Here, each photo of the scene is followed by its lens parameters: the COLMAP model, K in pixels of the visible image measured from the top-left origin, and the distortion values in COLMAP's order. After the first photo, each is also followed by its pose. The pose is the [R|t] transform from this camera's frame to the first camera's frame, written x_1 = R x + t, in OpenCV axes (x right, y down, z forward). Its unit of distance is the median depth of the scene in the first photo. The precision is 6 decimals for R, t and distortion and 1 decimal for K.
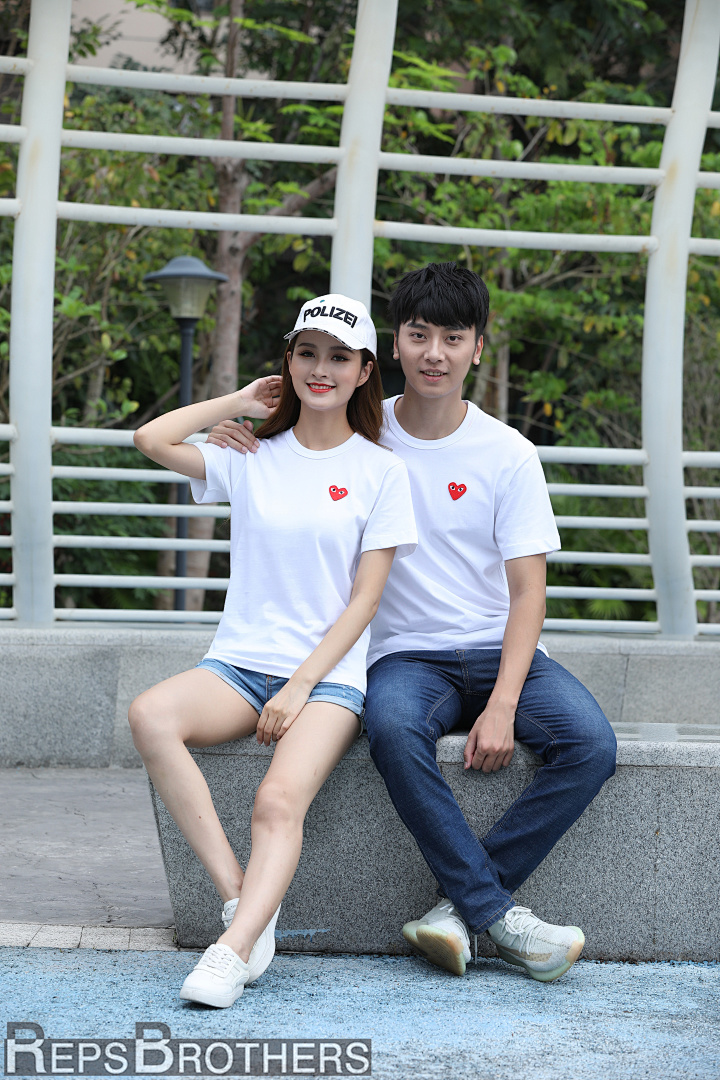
lens RADIAL K [[3235.0, 0, 360.0], [0, 3235.0, 540.0], [0, 0, 1]] dist [0.087379, 0.359523]
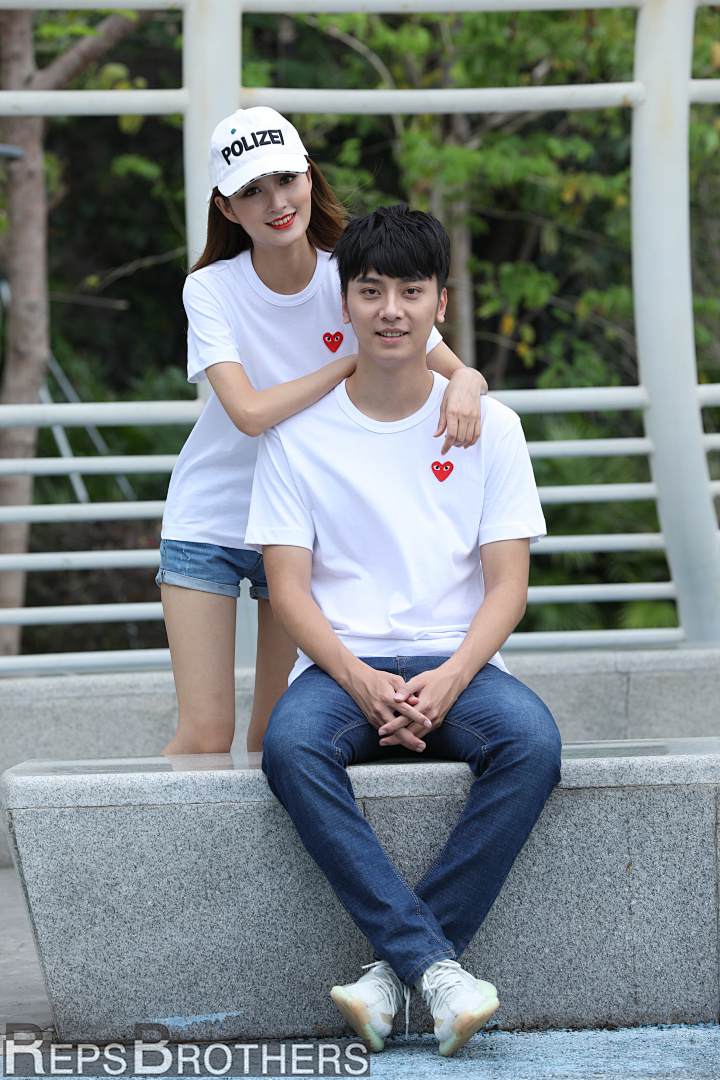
lens RADIAL K [[5579.1, 0, 360.0], [0, 5579.1, 540.0], [0, 0, 1]] dist [1.599338, -1.872291]
pose [[0.997657, -0.065806, 0.018687, 0.000913], [0.065800, 0.997832, 0.000895, 0.000518], [-0.018706, 0.000336, 0.999825, -0.263292]]
